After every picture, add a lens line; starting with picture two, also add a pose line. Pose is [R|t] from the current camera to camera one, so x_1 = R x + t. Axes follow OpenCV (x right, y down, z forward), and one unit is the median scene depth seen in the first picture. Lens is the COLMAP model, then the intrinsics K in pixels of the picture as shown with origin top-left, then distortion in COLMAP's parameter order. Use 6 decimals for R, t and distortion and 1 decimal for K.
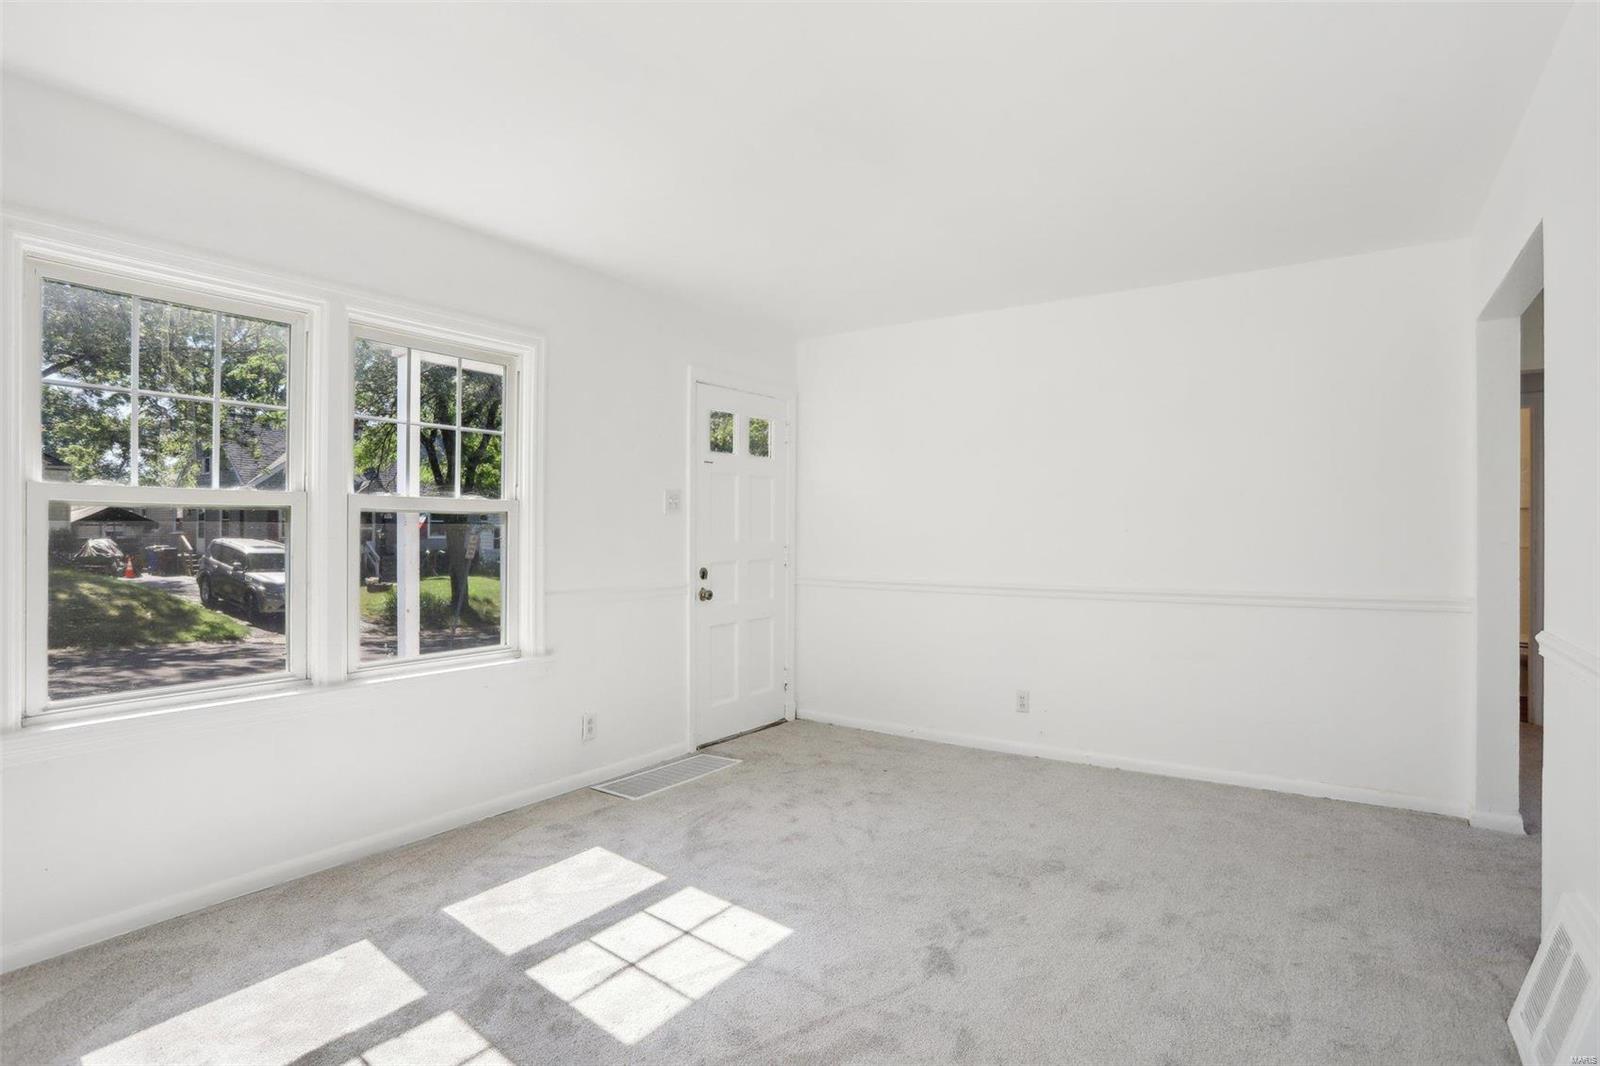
lens RADIAL K [[827.6, 0, 773.0], [0, 827.6, 524.3], [0, 0, 1]] dist [-0.061781, 0.028381]
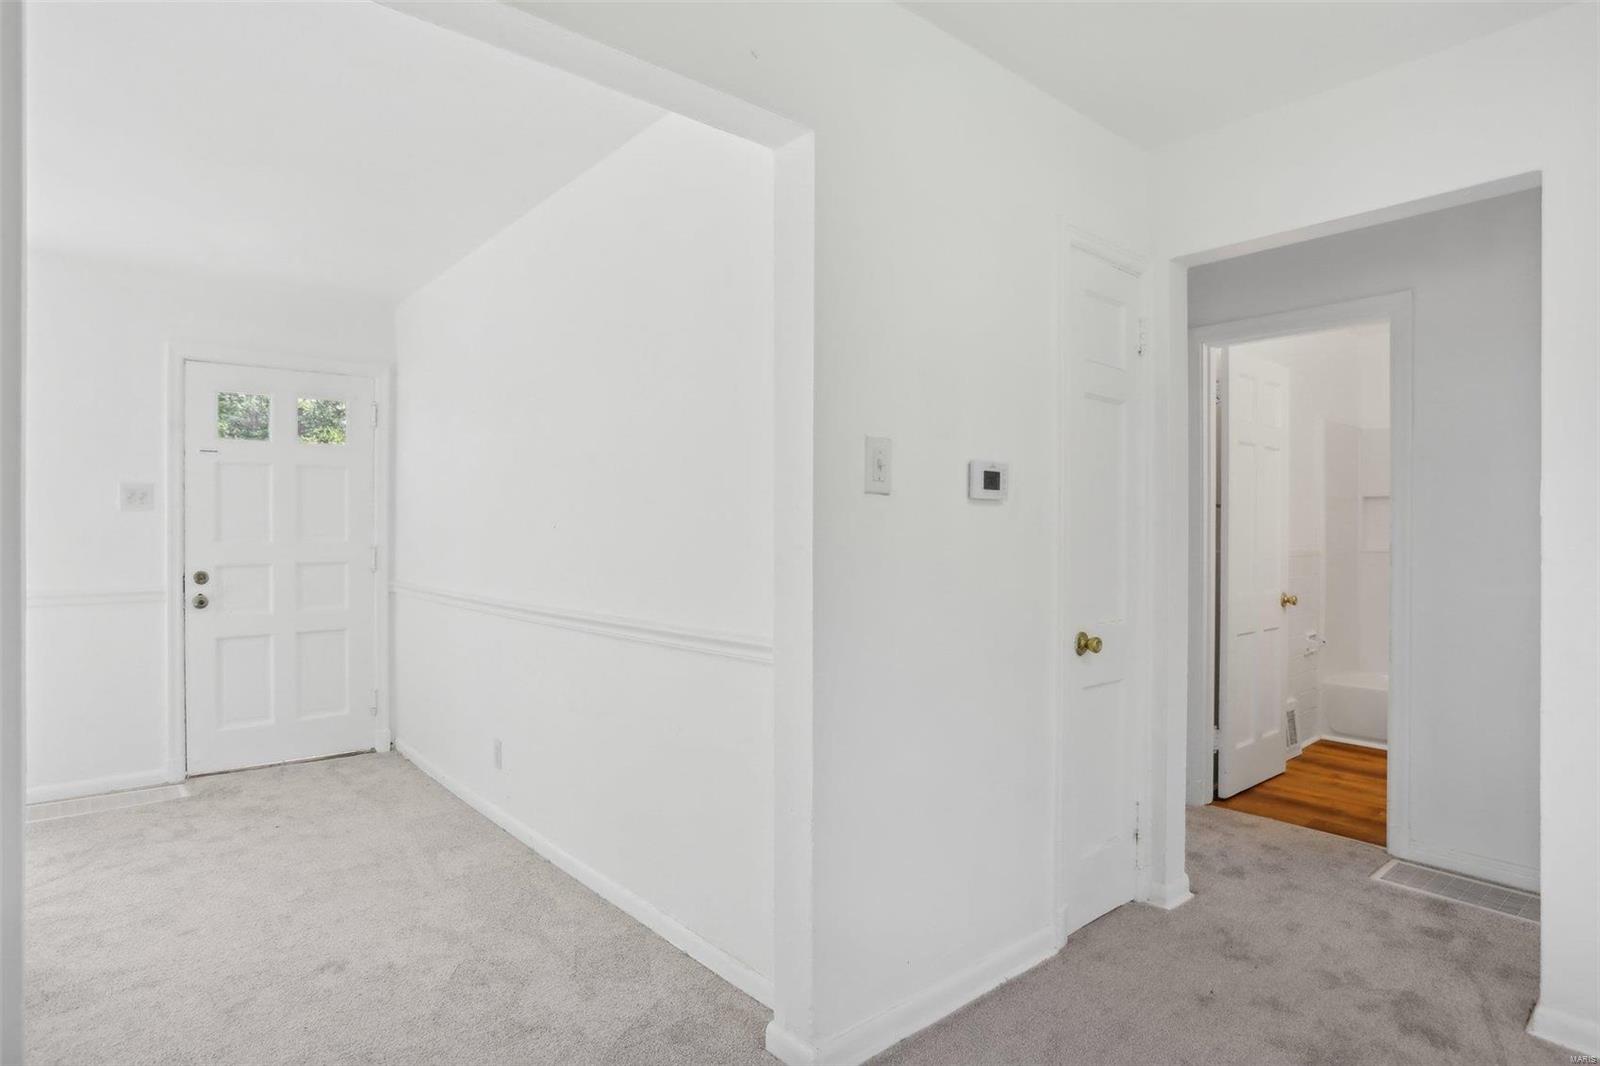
lens RADIAL K [[864.0, 0, 799.9], [0, 864.0, 526.9], [0, 0, 1]] dist [-0.066688, 0.037221]
pose [[0.967431, -0.005199, -0.253080, 1.000319], [0.004518, 0.999984, -0.003275, 0.014681], [0.253093, 0.002025, 0.967440, 0.394335]]
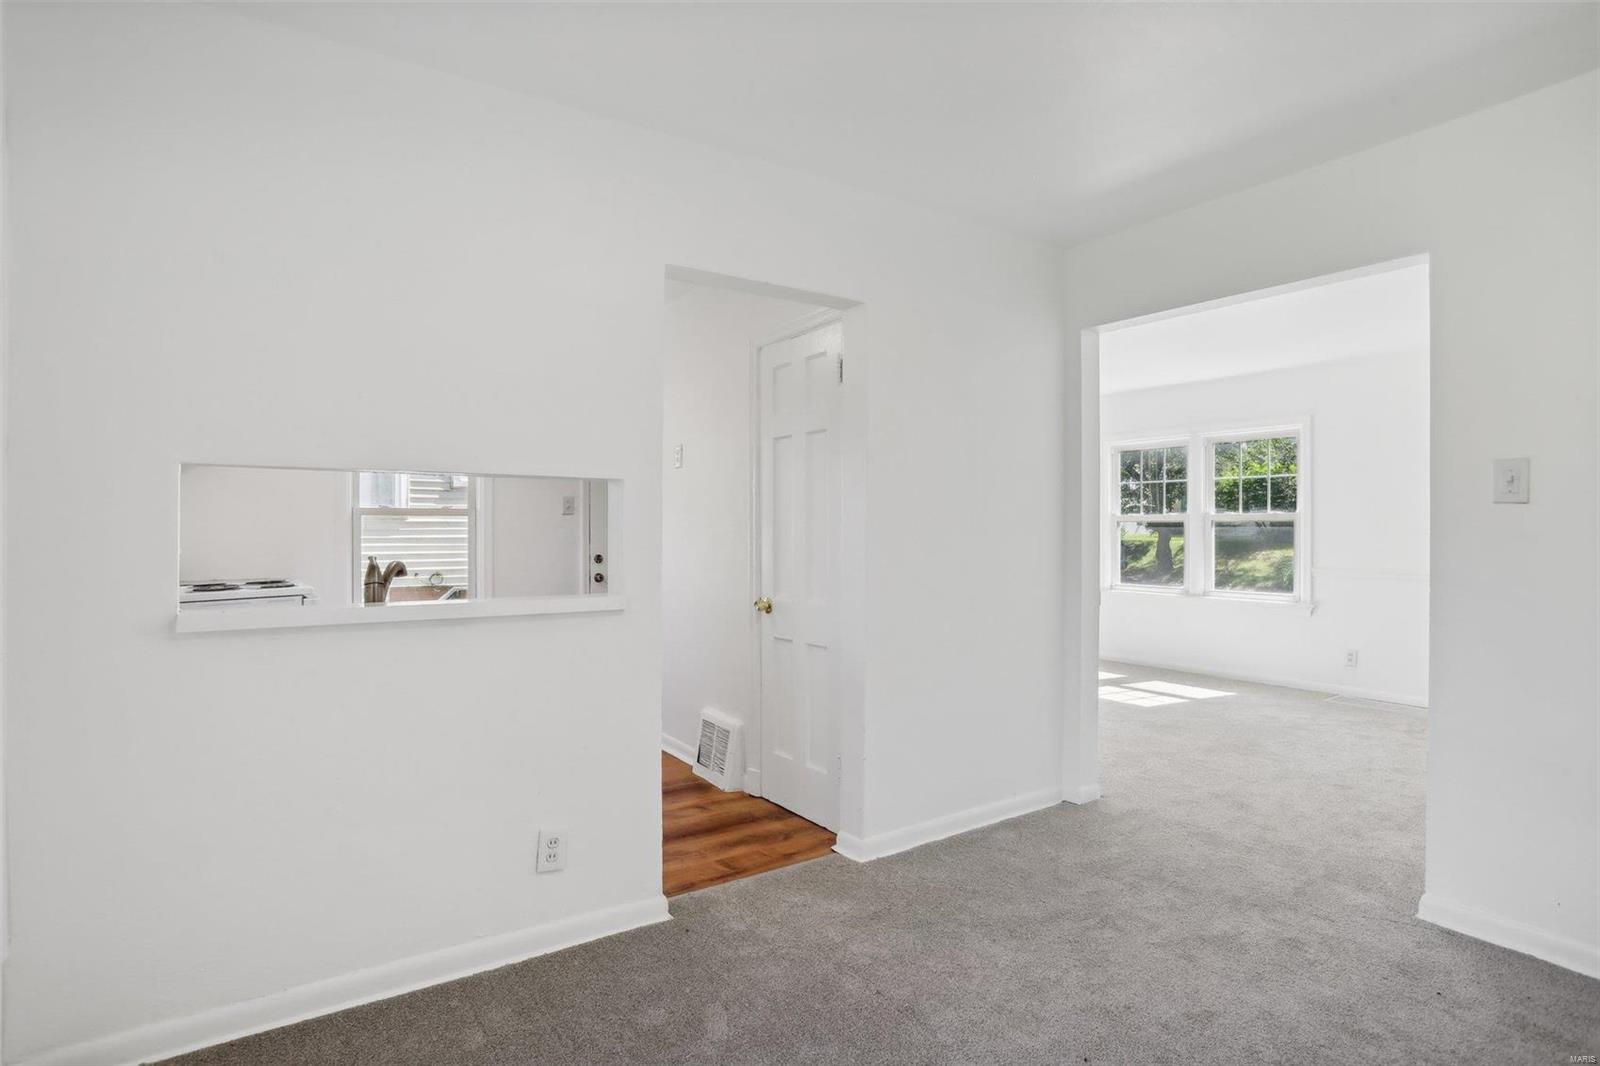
lens RADIAL K [[827.6, 0, 773.0], [0, 827.6, 524.3], [0, 0, 1]] dist [-0.061781, 0.028381]
pose [[-0.371527, -0.010332, -0.928365, 1.763005], [-0.000737, 0.999941, -0.010834, 0.016809], [0.928422, -0.003341, -0.371513, 0.635228]]
